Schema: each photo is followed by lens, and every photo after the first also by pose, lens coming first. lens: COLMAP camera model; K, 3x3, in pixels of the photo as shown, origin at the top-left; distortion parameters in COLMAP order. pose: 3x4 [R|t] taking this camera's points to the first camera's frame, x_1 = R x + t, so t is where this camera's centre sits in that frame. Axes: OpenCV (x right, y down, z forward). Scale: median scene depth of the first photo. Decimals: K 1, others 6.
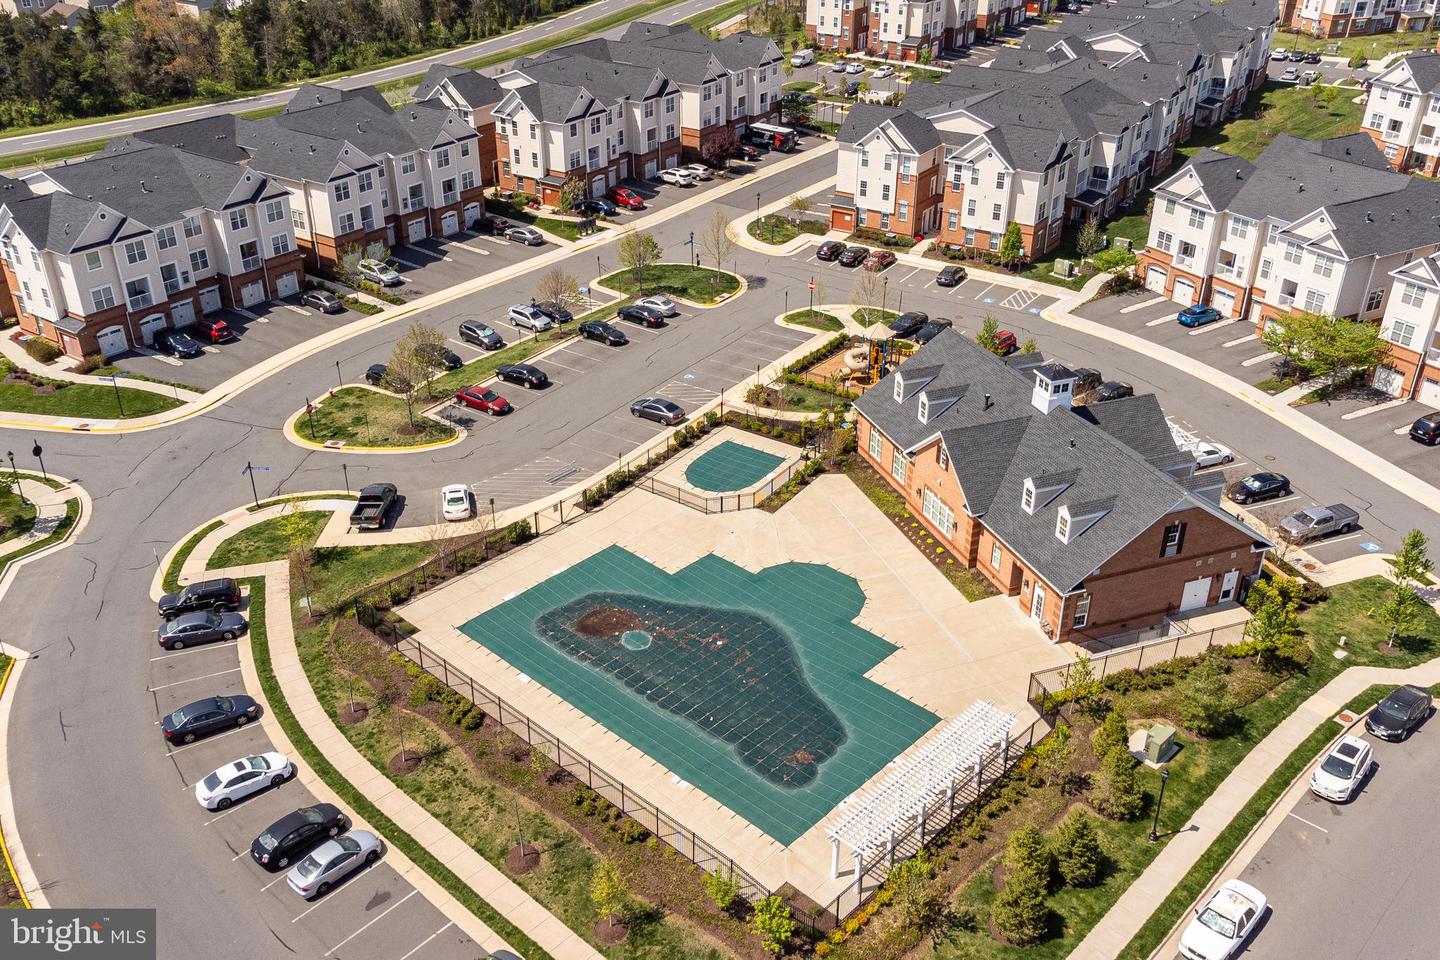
lens RADIAL K [[1278.0, 0, 710.5], [0, 1278.0, 476.0], [0, 0, 1]] dist [0.021002, 0.093340]
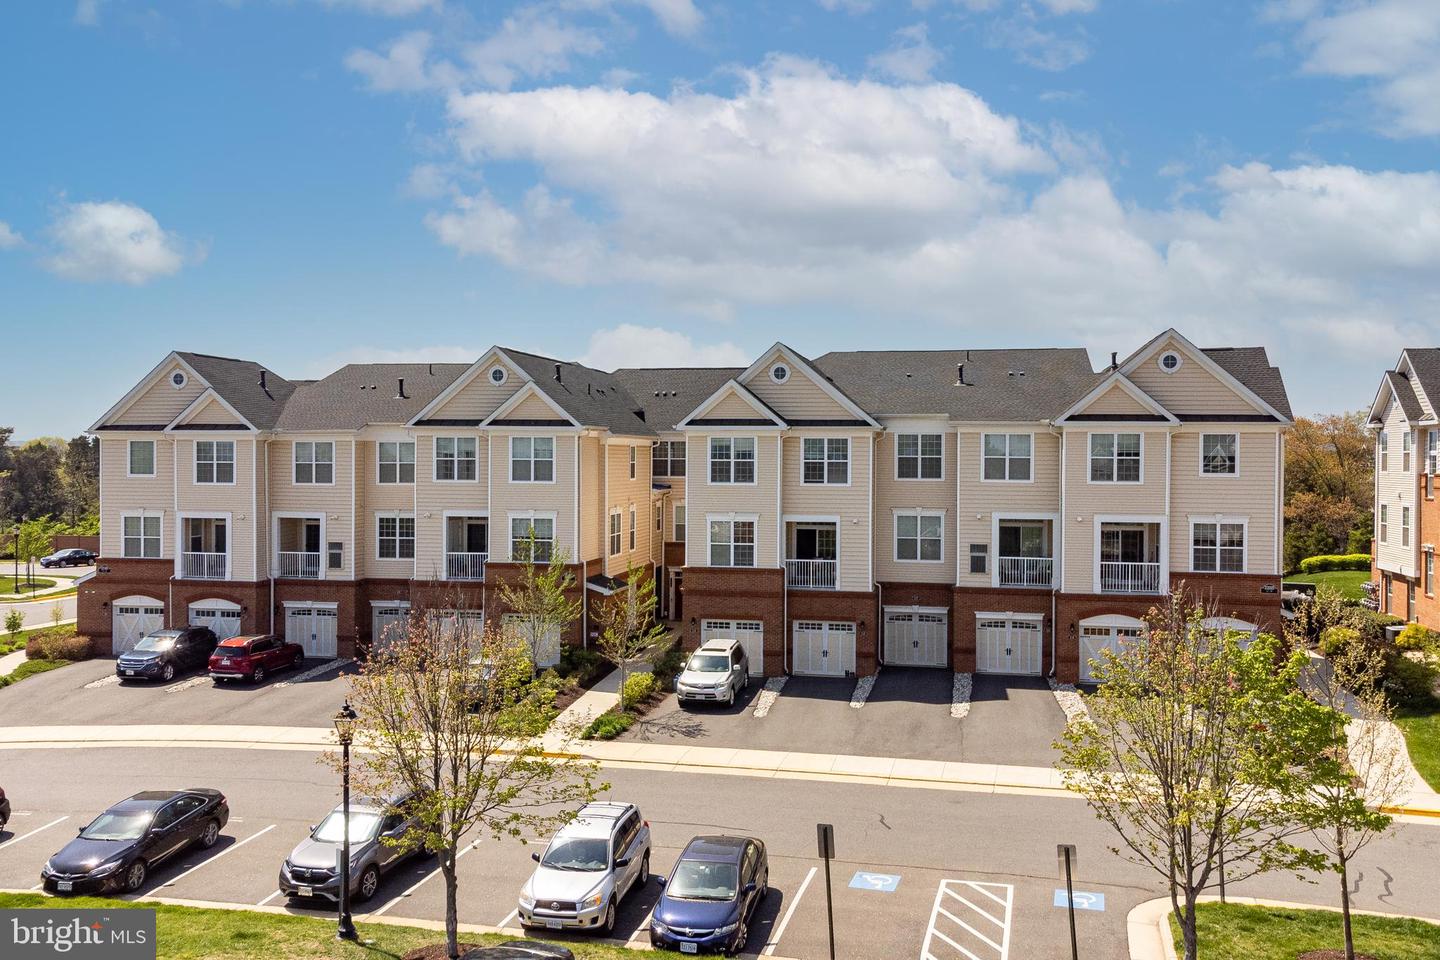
lens RADIAL K [[1277.6, 0, 707.9], [0, 1277.6, 471.2], [0, 0, 1]] dist [0.050589, -0.005590]
pose [[0.402657, 0.013630, -0.915249, 0.071667], [-0.444745, 0.876845, -0.182604, -0.156984], [0.800043, 0.480579, 0.359130, 0.931069]]
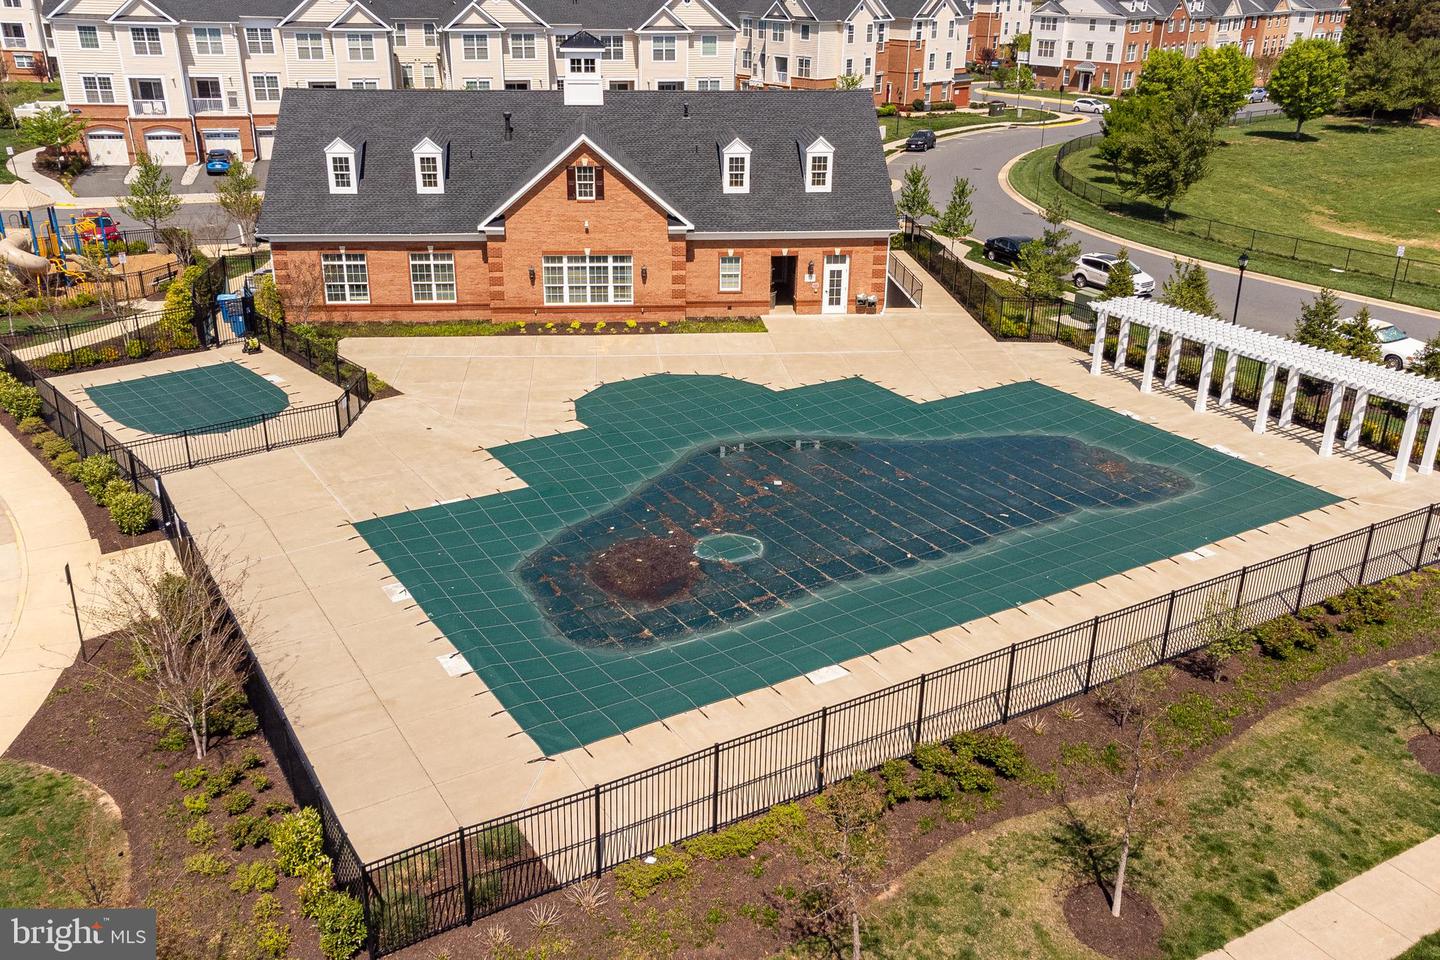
lens RADIAL K [[1278.0, 0, 710.5], [0, 1278.0, 476.0], [0, 0, 1]] dist [0.021002, 0.093340]
pose [[0.267136, -0.367566, 0.890805, -0.302019], [0.454932, 0.863007, 0.219671, 0.000275], [-0.849515, 0.346574, 0.397758, 0.526079]]
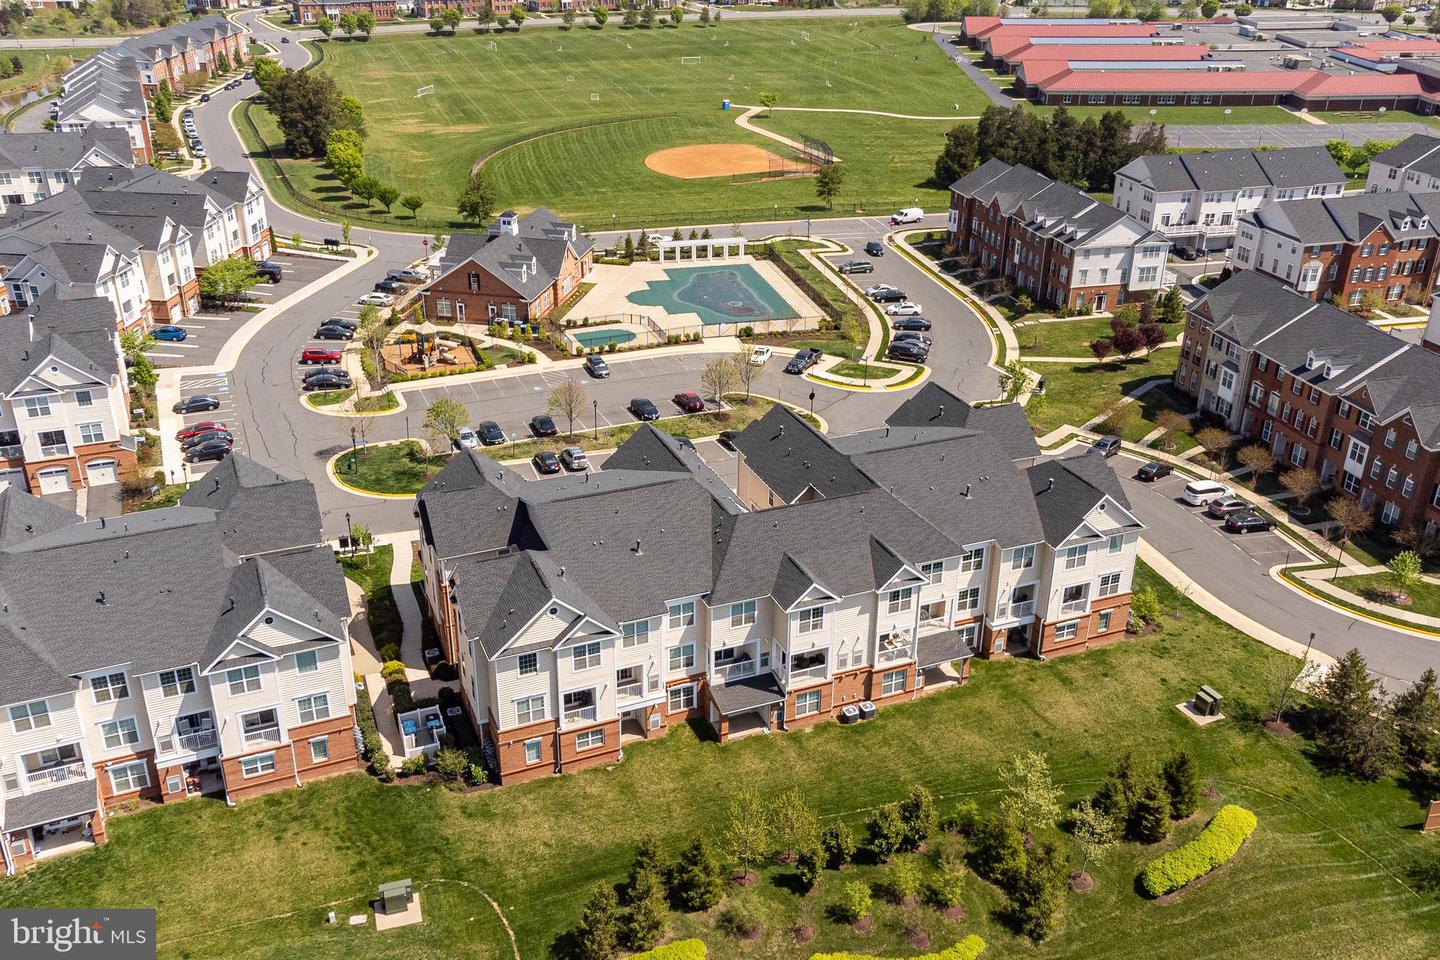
lens RADIAL K [[1277.6, 0, 707.9], [0, 1277.6, 471.2], [0, 0, 1]] dist [0.050589, -0.005590]
pose [[-0.841125, -0.236678, 0.486304, -0.769529], [0.253398, 0.621908, 0.740959, -0.891860], [-0.477805, 0.746468, -0.463129, 1.486862]]
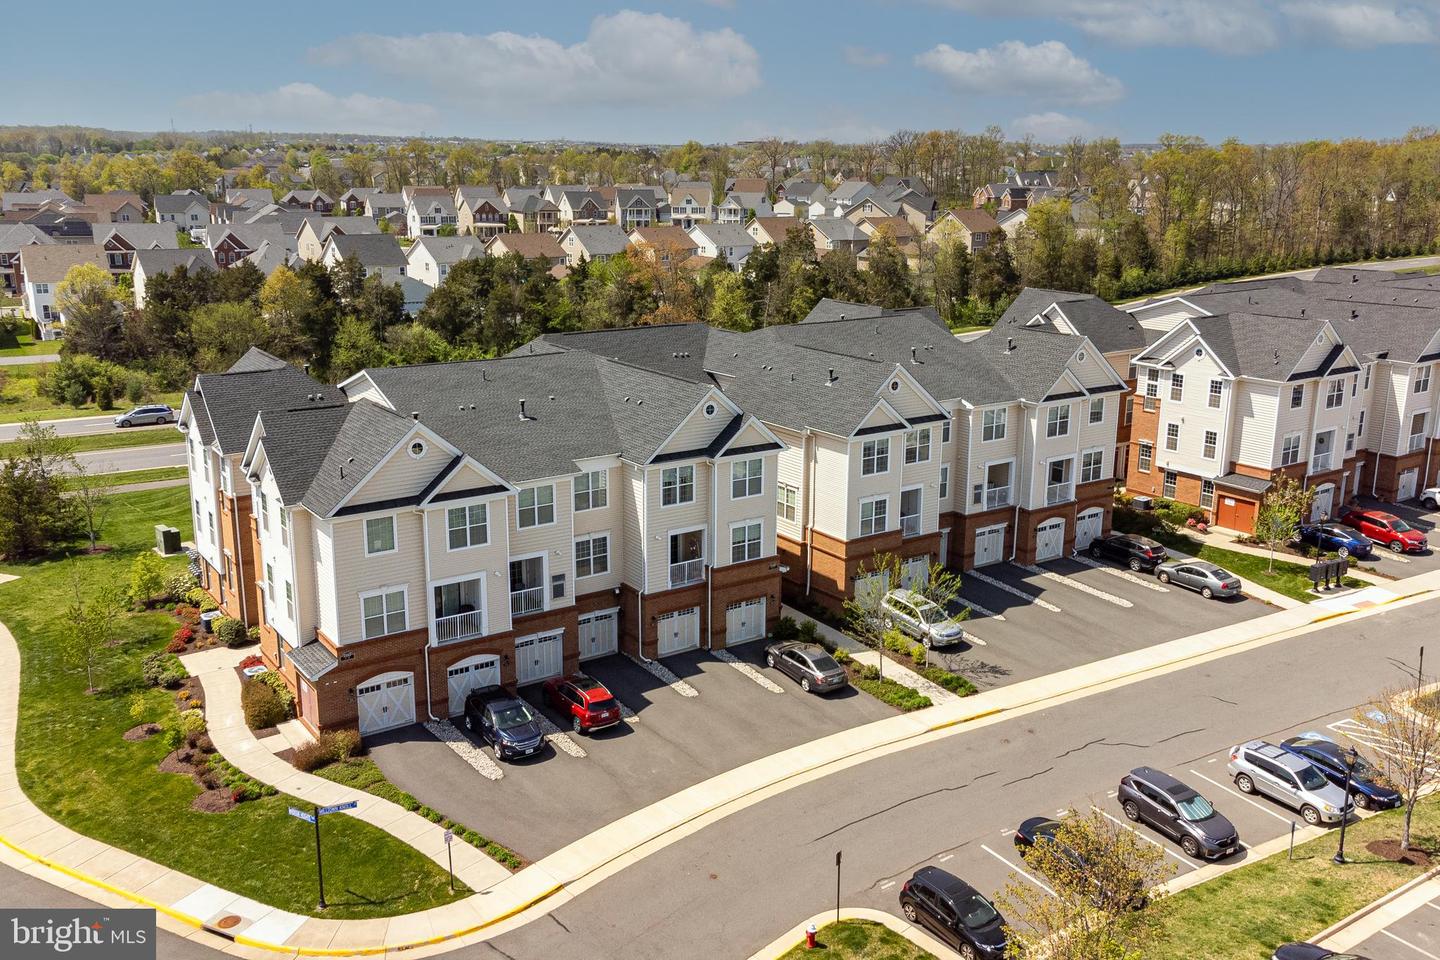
lens RADIAL K [[1277.6, 0, 707.9], [0, 1277.6, 471.2], [0, 0, 1]] dist [0.050589, -0.005590]
pose [[0.935986, 0.090238, -0.340274, -0.189914], [-0.173803, 0.959025, -0.223749, -0.096907], [0.306141, 0.268566, 0.913318, 0.555901]]
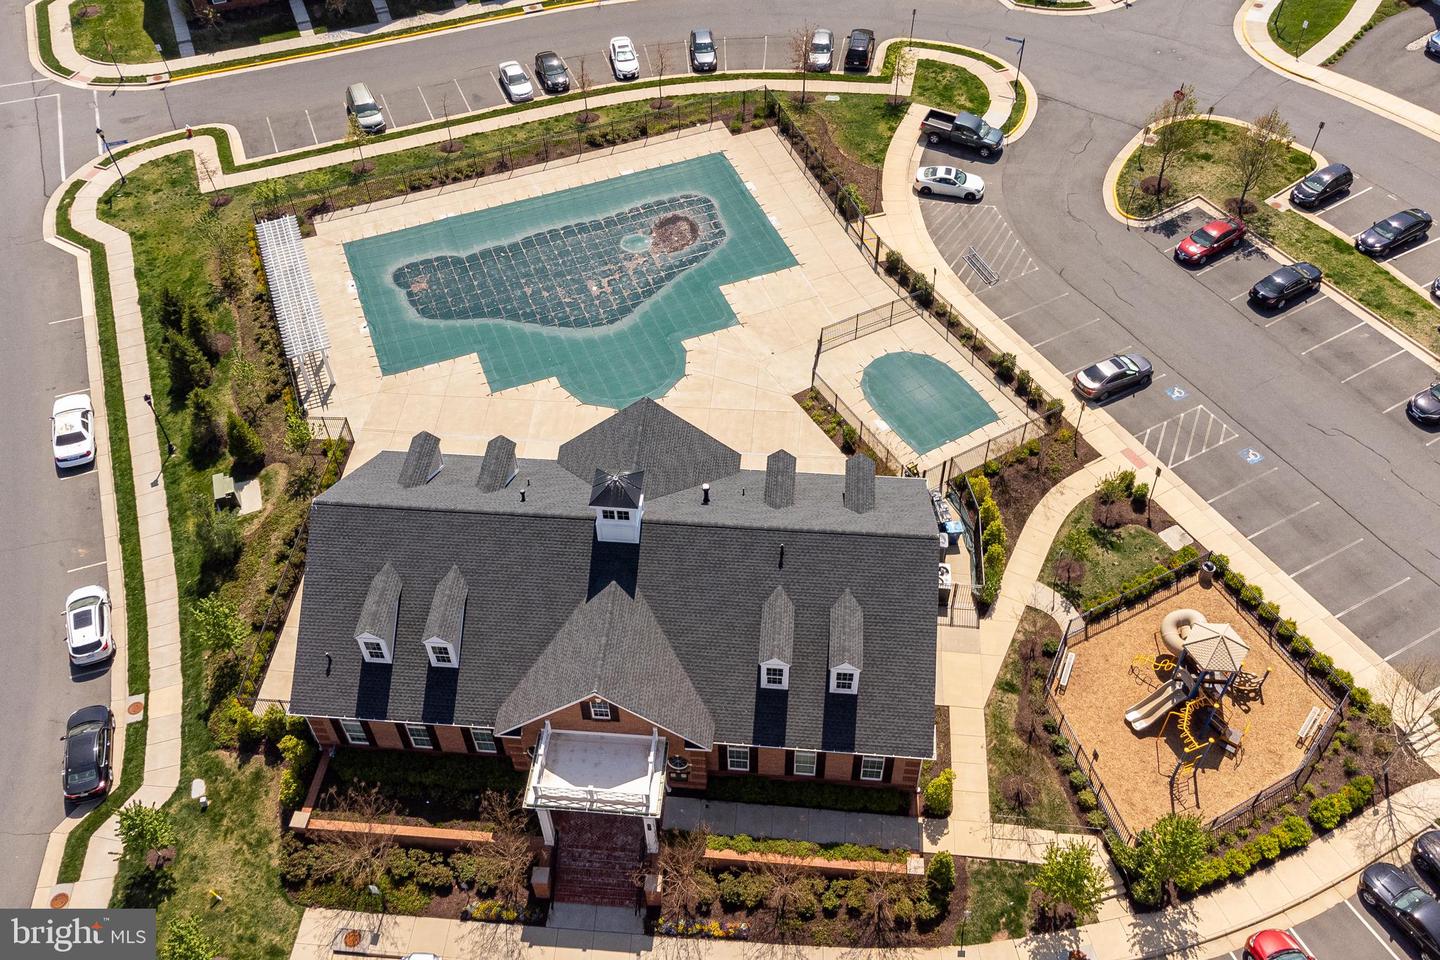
lens RADIAL K [[1277.6, 0, 707.9], [0, 1277.6, 471.2], [0, 0, 1]] dist [0.050589, -0.005590]
pose [[-0.433274, 0.681897, -0.589313, 0.439941], [-0.411030, 0.432411, 0.802543, -0.437045], [0.802077, 0.589946, 0.092928, 0.688715]]
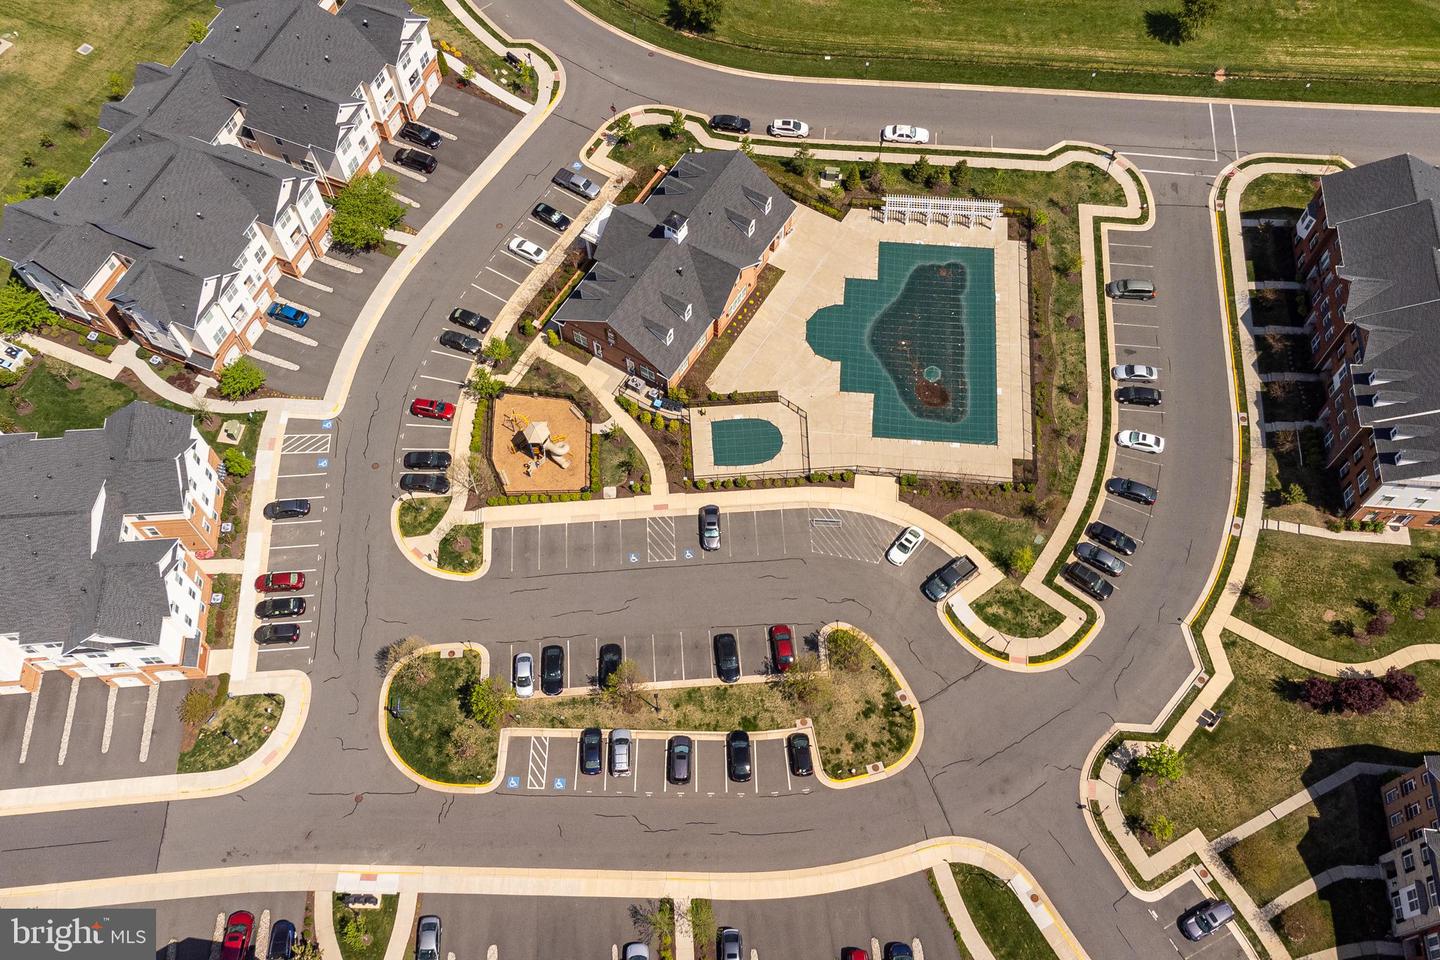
lens RADIAL K [[1277.6, 0, 707.9], [0, 1277.6, 471.2], [0, 0, 1]] dist [0.050589, -0.005590]
pose [[-0.617417, -0.686714, 0.383692, -0.425078], [0.389933, 0.156445, 0.907457, -1.056877], [-0.683190, 0.709893, 0.171181, 0.652094]]
